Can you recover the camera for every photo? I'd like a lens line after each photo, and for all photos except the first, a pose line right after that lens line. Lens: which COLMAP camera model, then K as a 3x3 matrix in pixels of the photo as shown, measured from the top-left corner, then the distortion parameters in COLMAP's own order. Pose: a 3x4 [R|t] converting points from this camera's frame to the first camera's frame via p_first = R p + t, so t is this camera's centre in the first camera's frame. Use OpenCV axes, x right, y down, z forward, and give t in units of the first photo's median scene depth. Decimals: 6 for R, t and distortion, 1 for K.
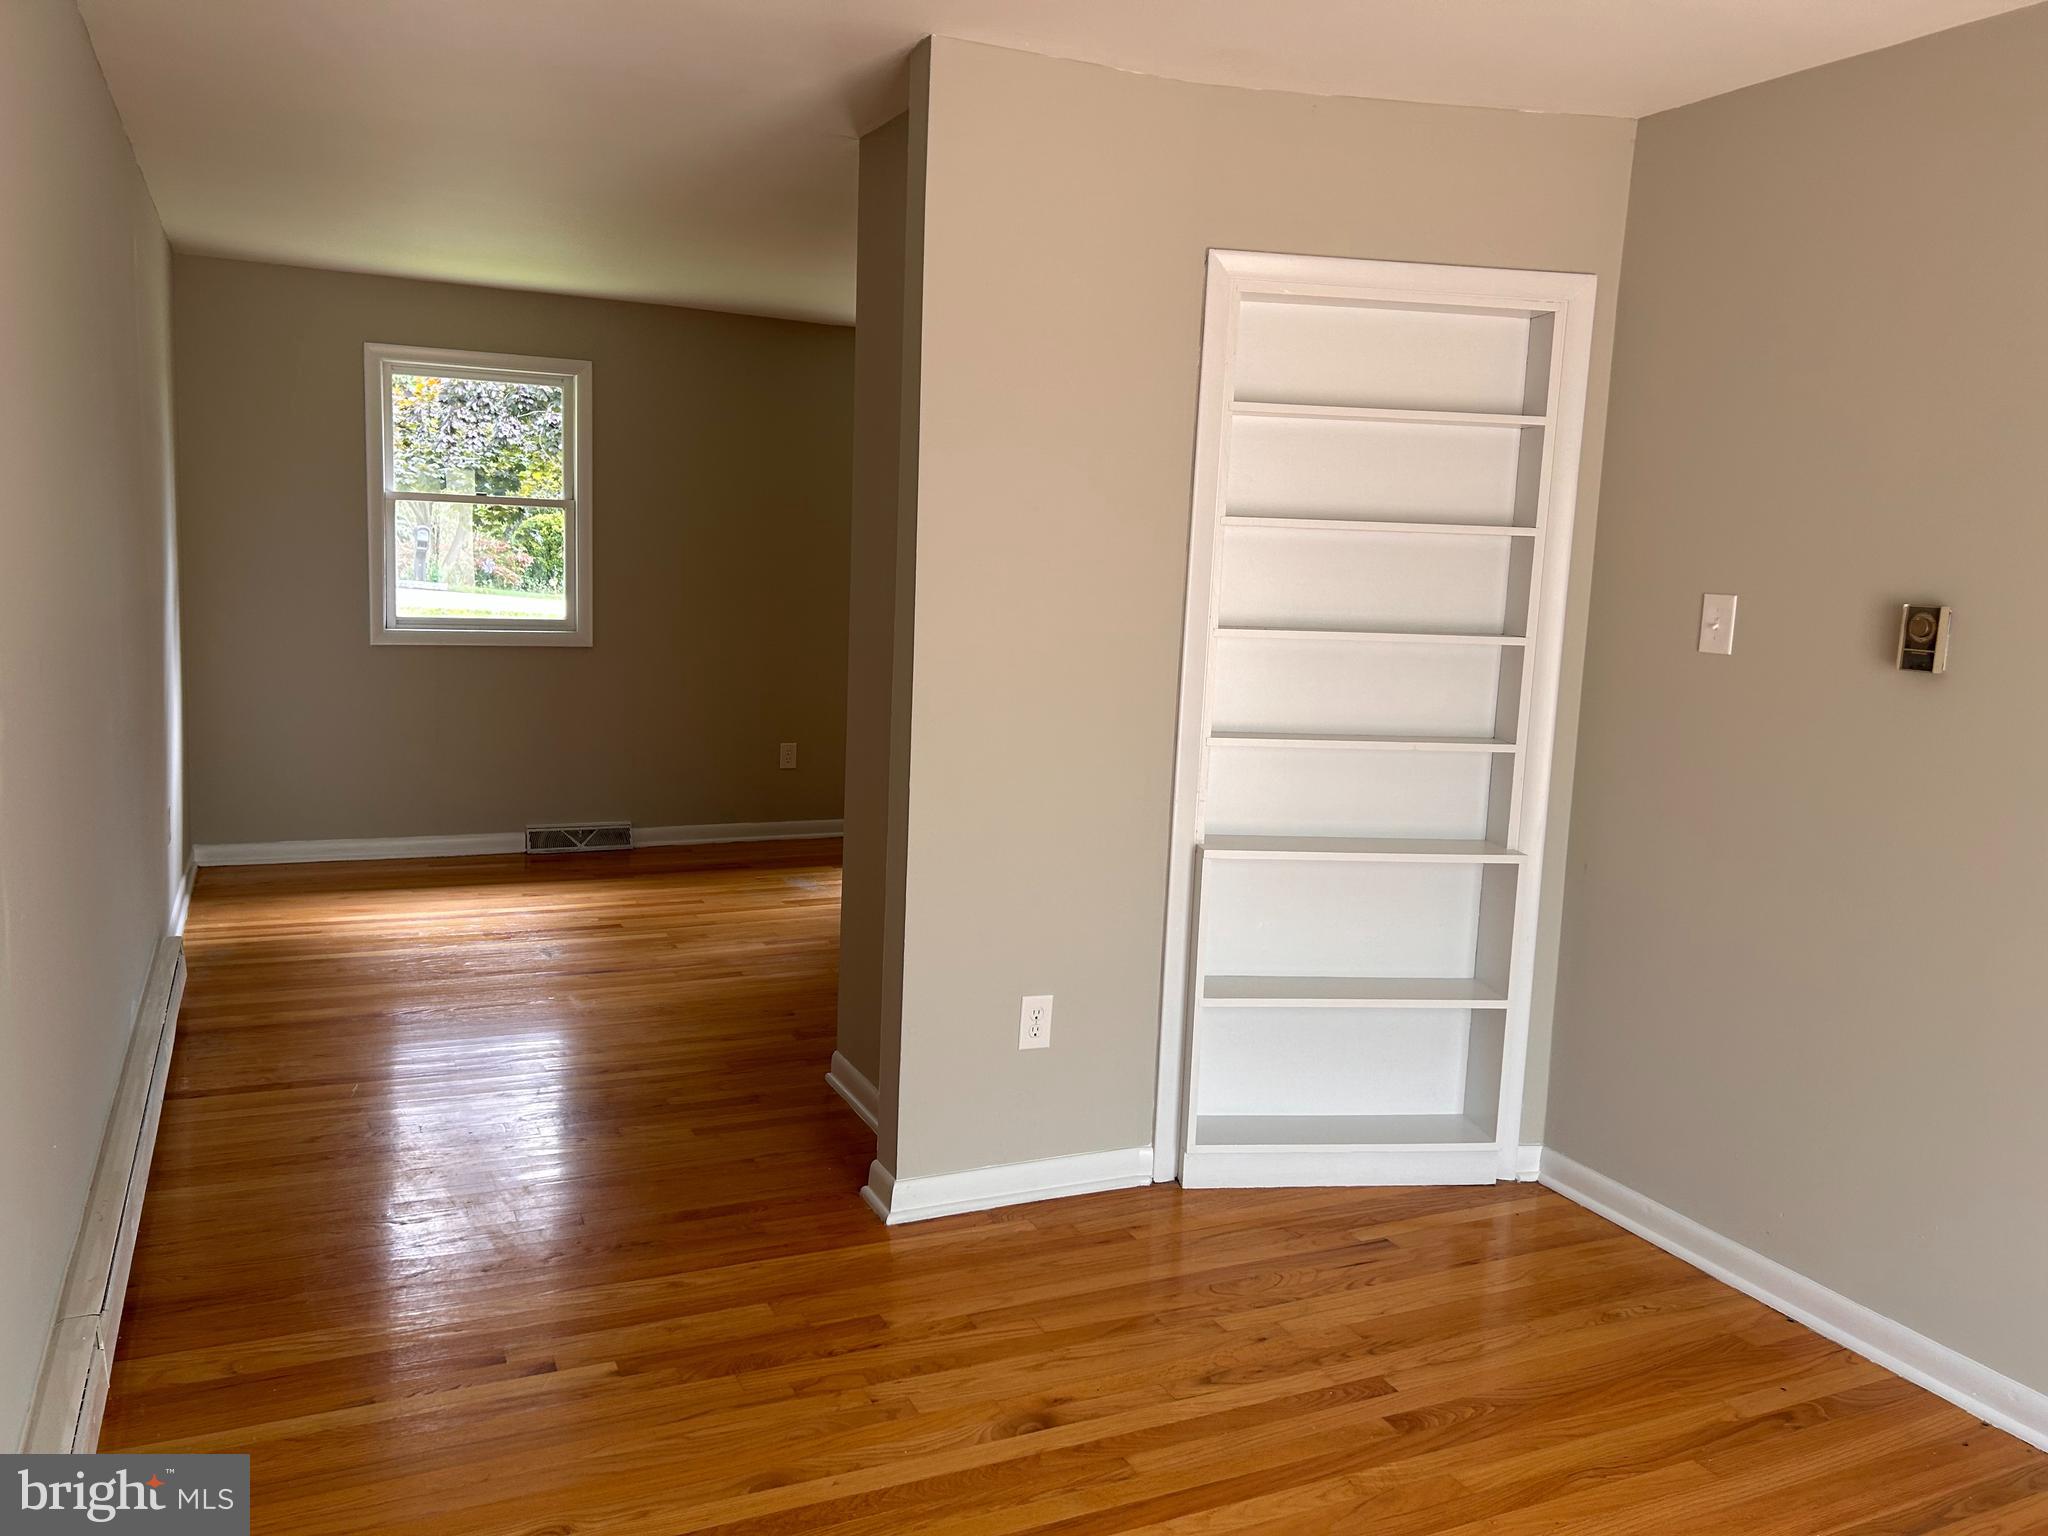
lens RADIAL K [[1540.2, 0, 1024.3], [0, 1540.2, 761.0], [0, 0, 1]] dist [0.062064, -0.071059]
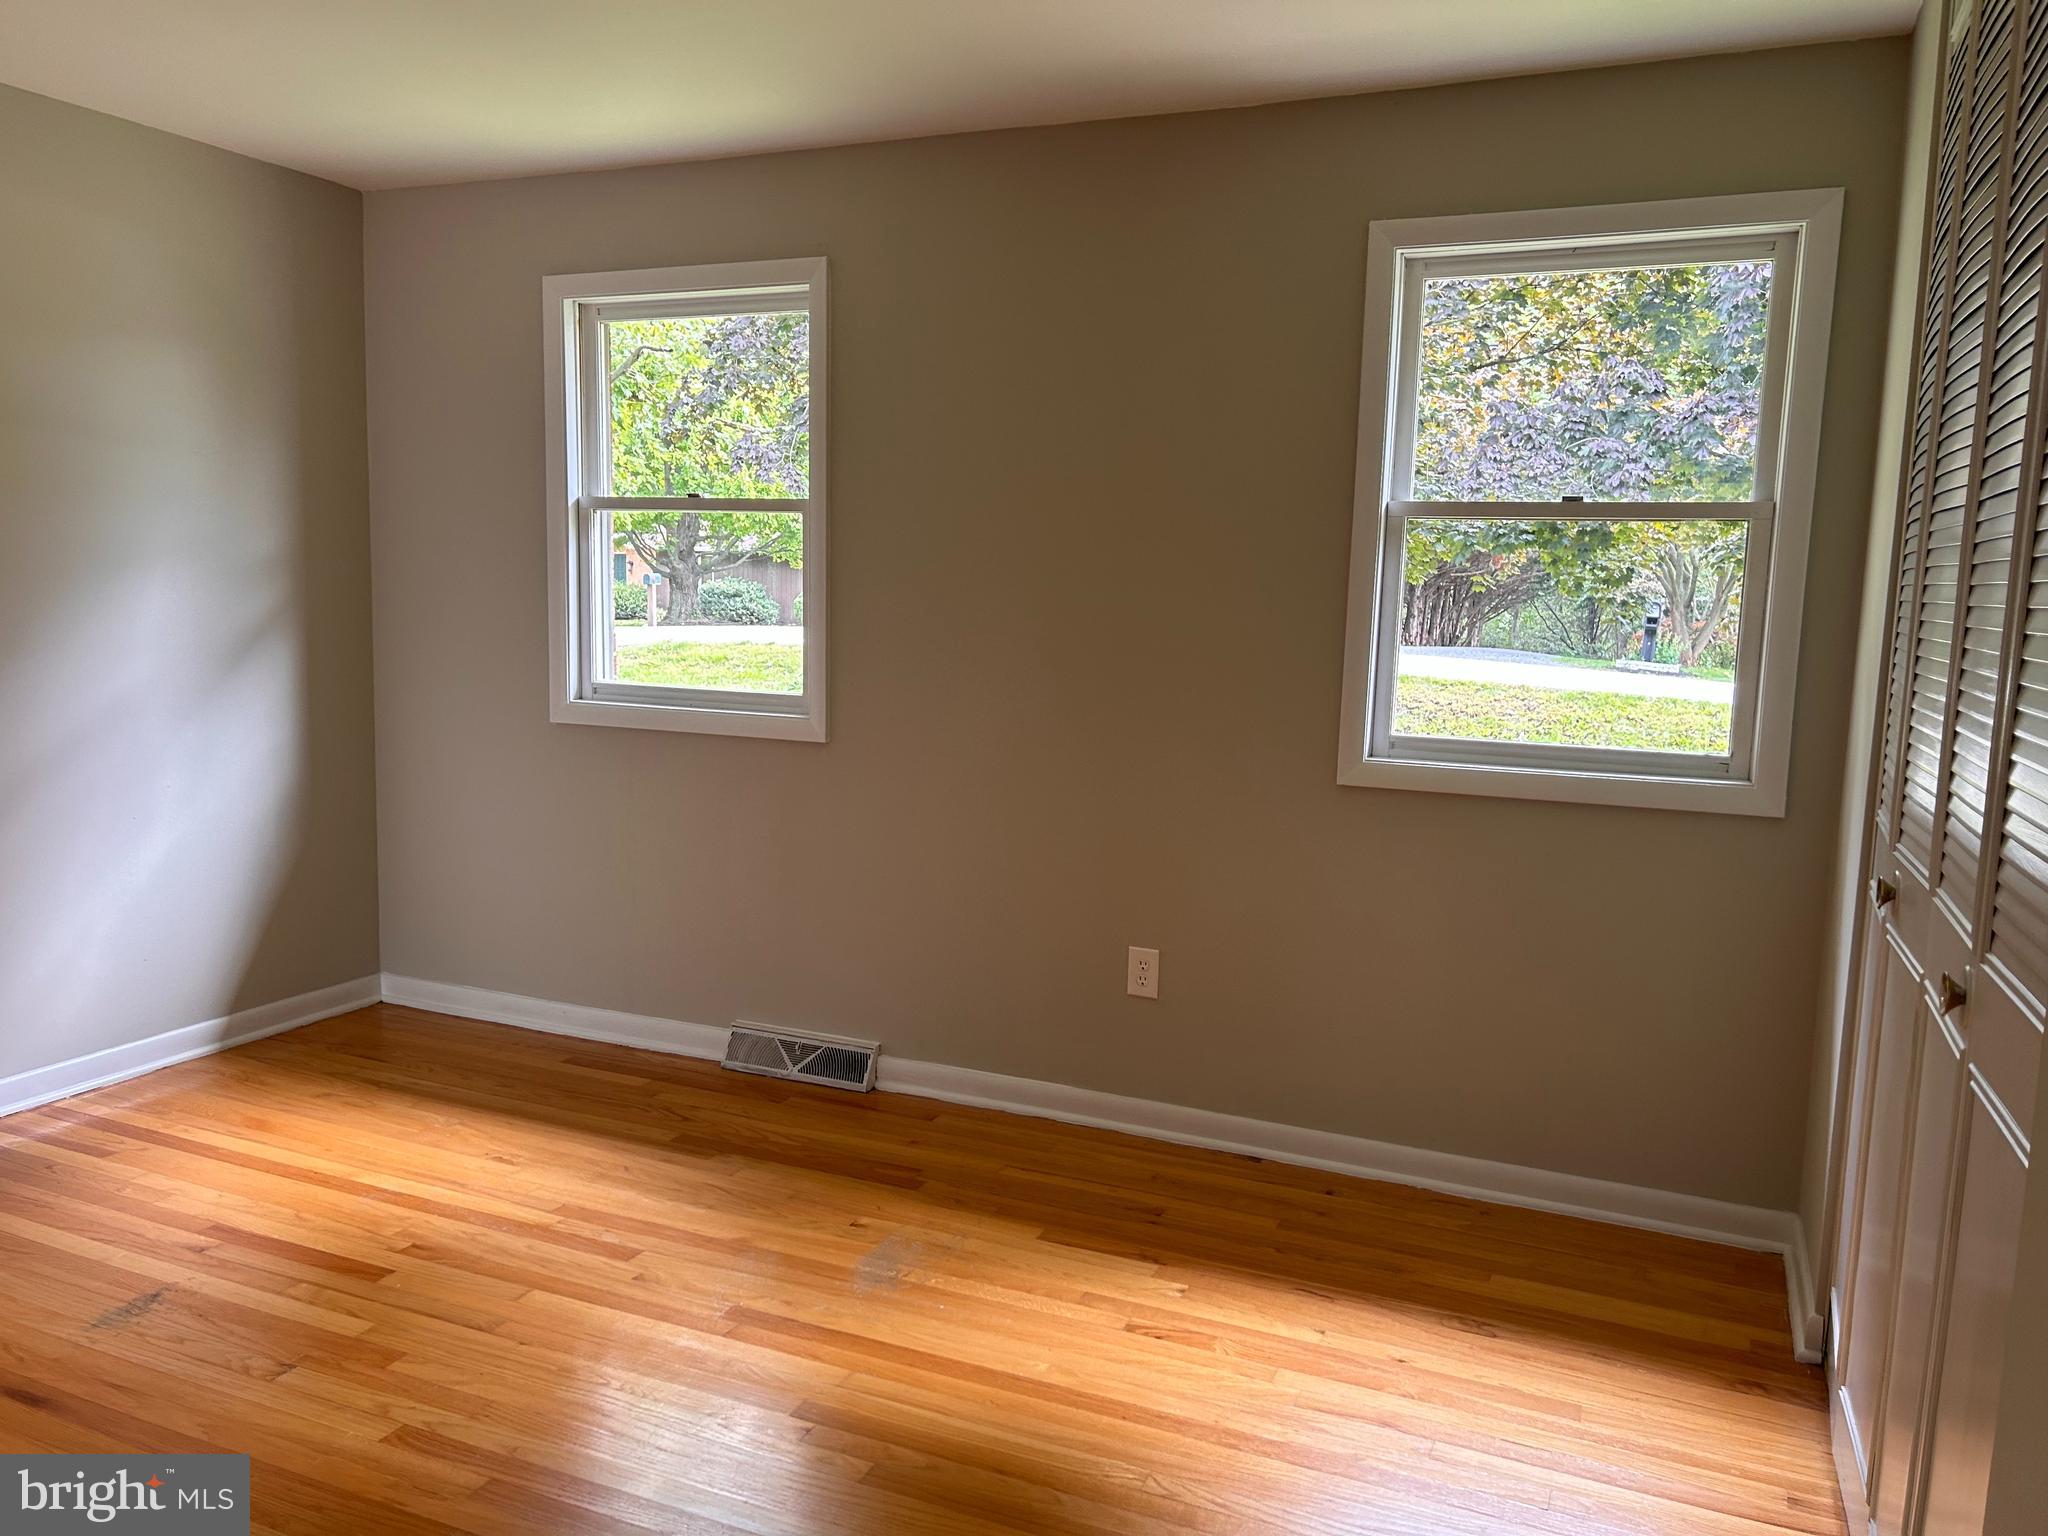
lens RADIAL K [[1540.2, 0, 1006.8], [0, 1540.2, 767.3], [0, 0, 1]] dist [0.062064, -0.071059]
pose [[0.659036, 0.067388, -0.749087, 0.217727], [-0.104585, 0.994513, -0.002547, -0.071500], [0.744804, 0.080022, 0.662467, 0.675119]]
